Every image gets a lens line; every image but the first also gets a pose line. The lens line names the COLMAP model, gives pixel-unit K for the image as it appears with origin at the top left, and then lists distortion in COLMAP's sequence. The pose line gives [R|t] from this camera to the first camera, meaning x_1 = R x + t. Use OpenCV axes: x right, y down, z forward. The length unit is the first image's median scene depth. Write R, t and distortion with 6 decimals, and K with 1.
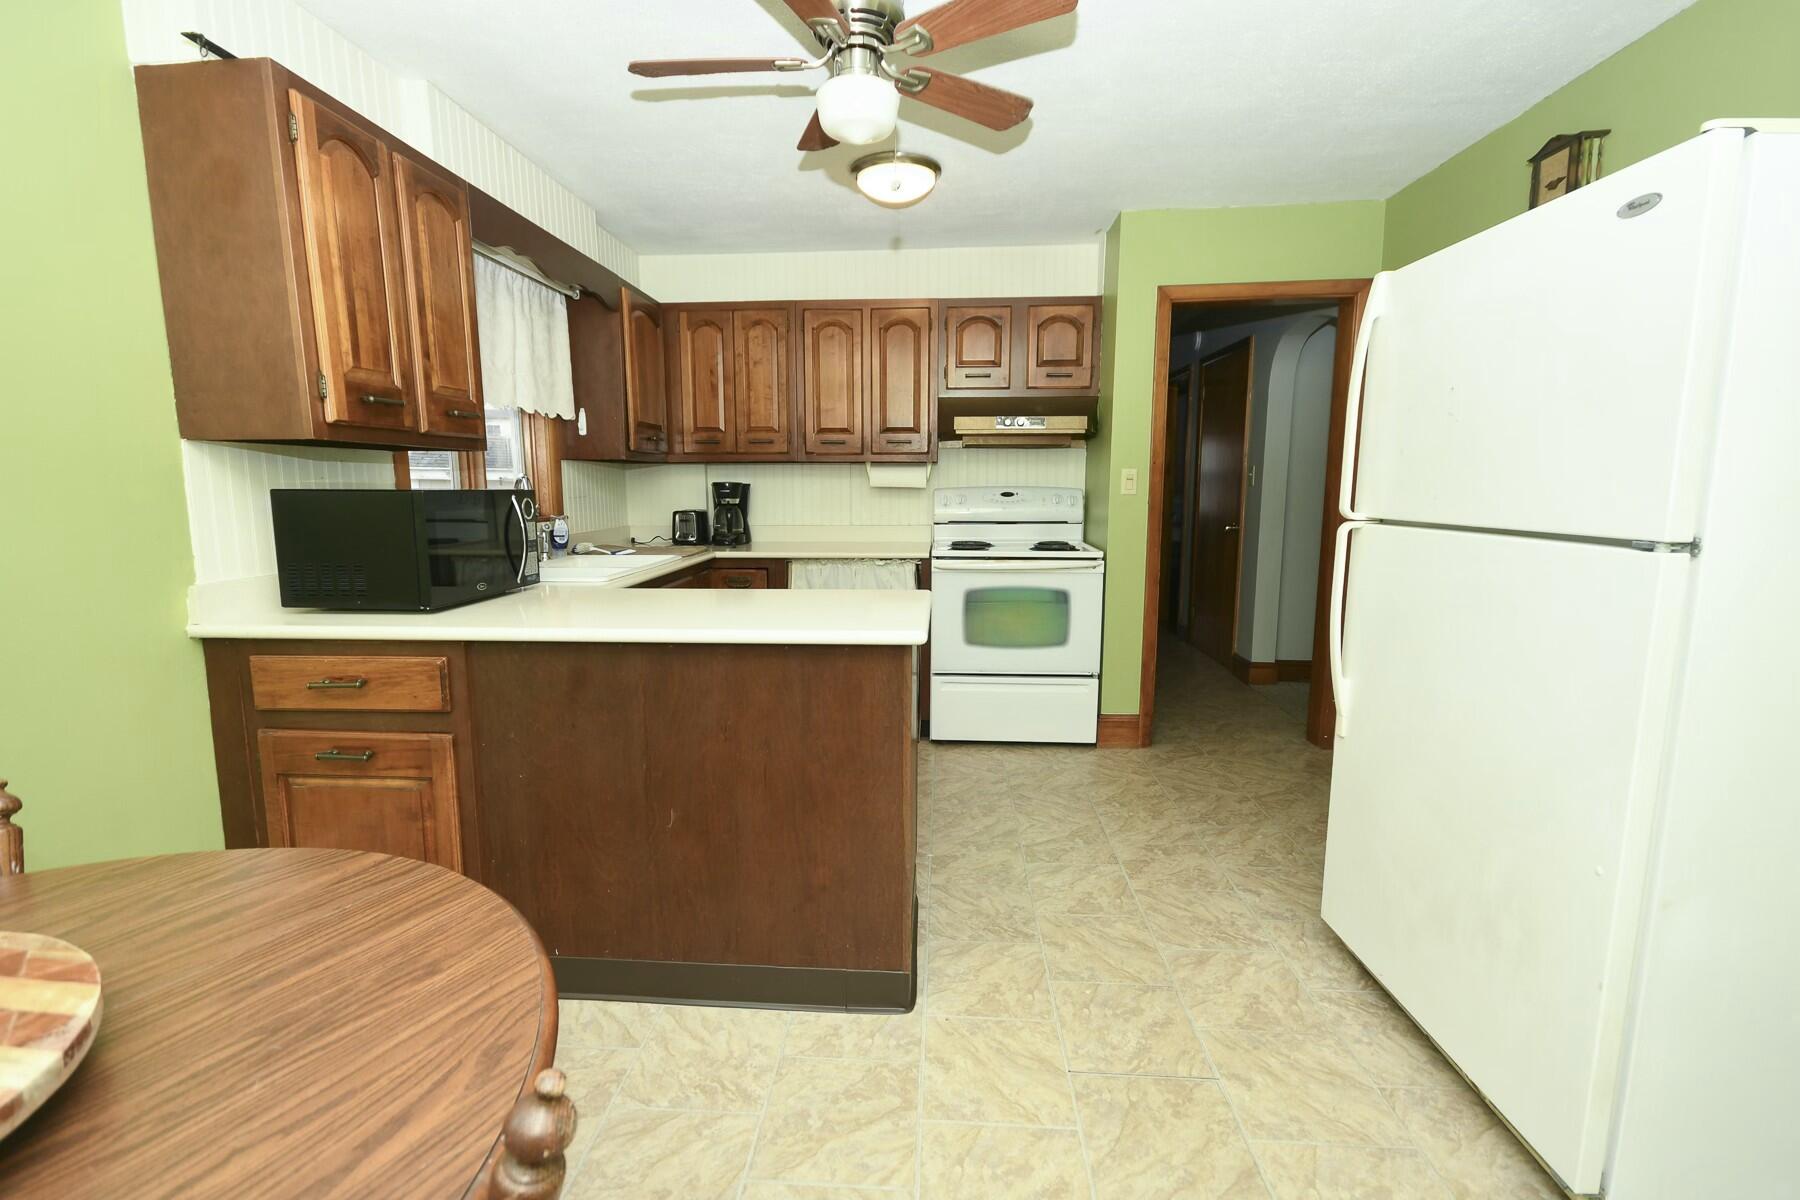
lens RADIAL K [[820.8, 0, 897.8], [0, 820.8, 595.4], [0, 0, 1]] dist [0.010222, -0.006644]
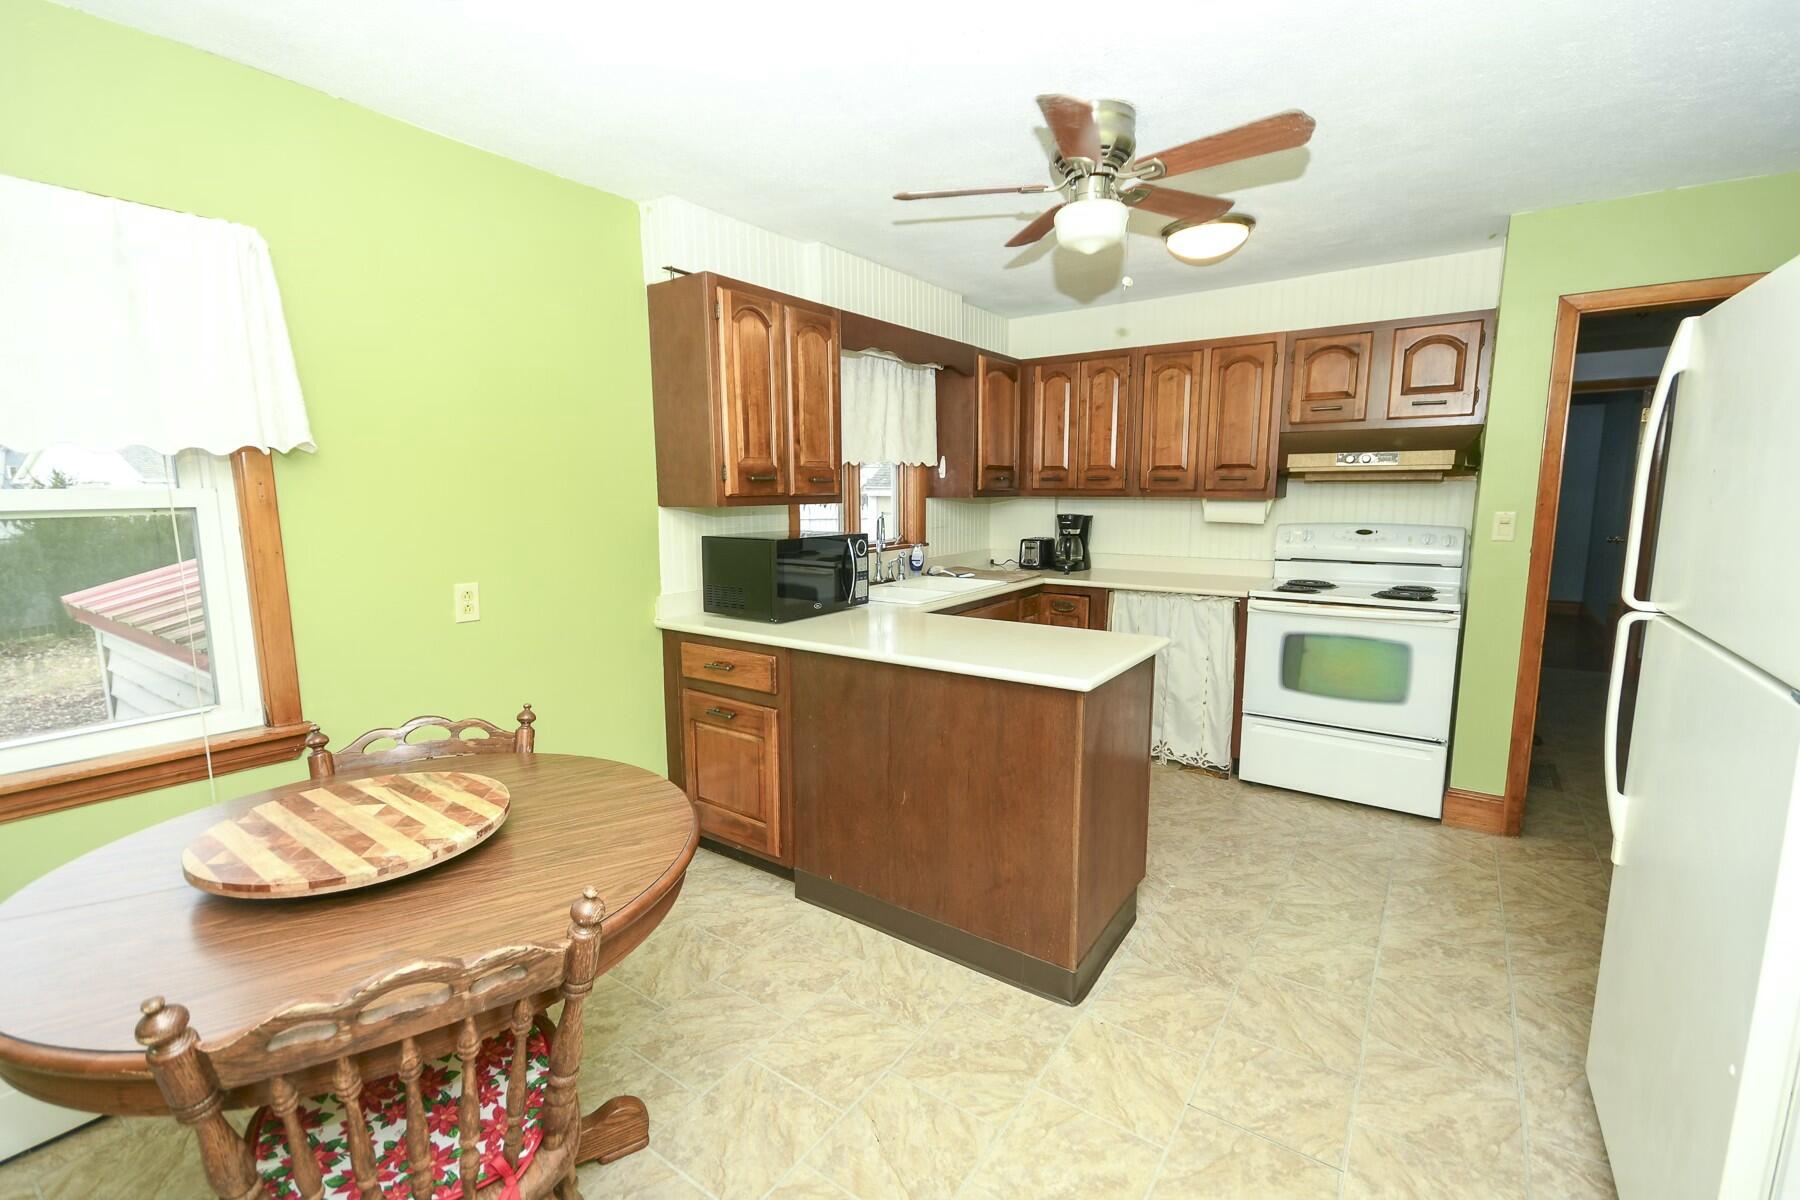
lens RADIAL K [[778.5, 0, 866.7], [0, 778.5, 598.4], [0, 0, 1]] dist [0.001789, 0.000033]
pose [[0.847602, 0.069358, -0.526080, 0.204418], [-0.069211, 0.997402, 0.019985, -0.044409], [0.526100, 0.019471, 0.850200, -0.061816]]
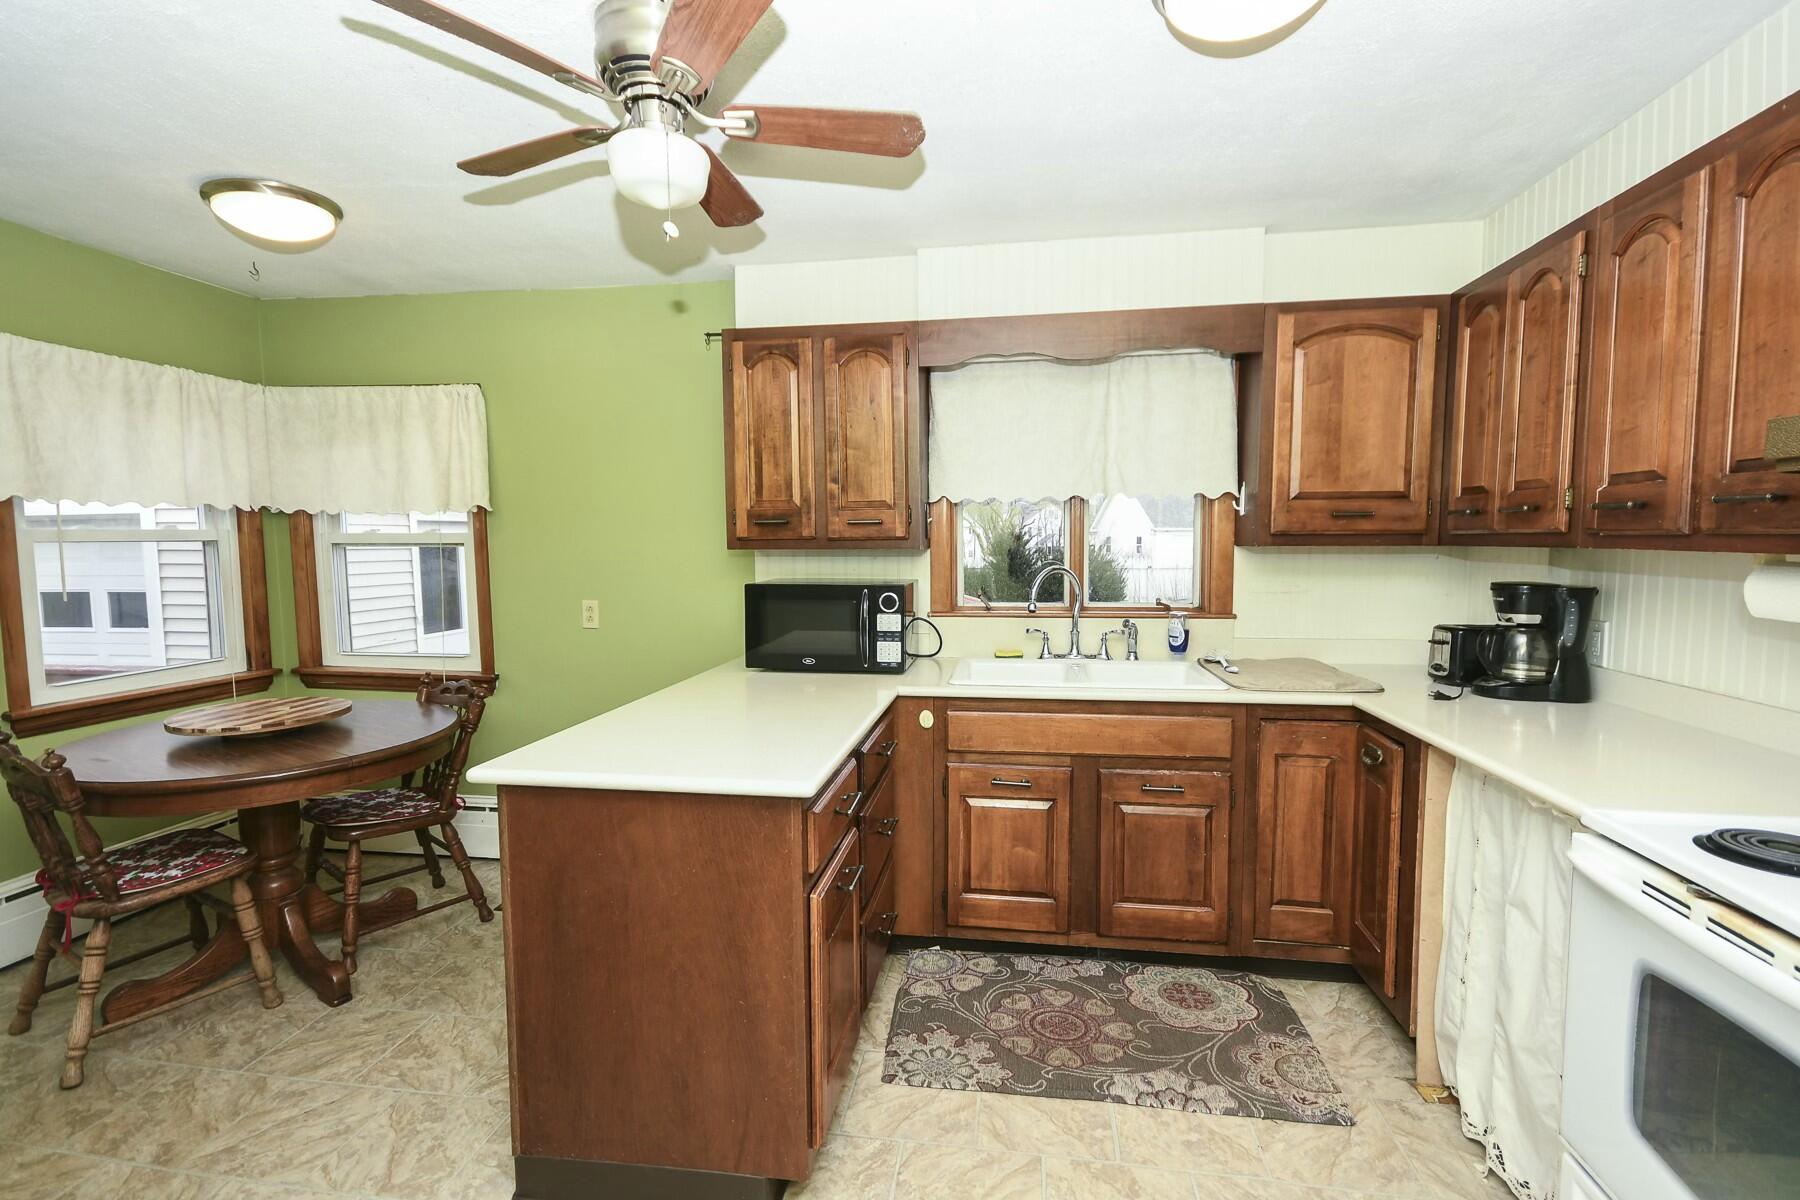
lens RADIAL K [[785.1, 0, 891.4], [0, 785.1, 604.0], [0, 0, 1]] dist [0.033429, -0.017129]
pose [[-0.073256, 0.082430, -0.993901, 0.572062], [-0.137256, 0.986262, 0.091913, -0.194493], [0.987823, 0.143152, -0.060936, 1.057942]]
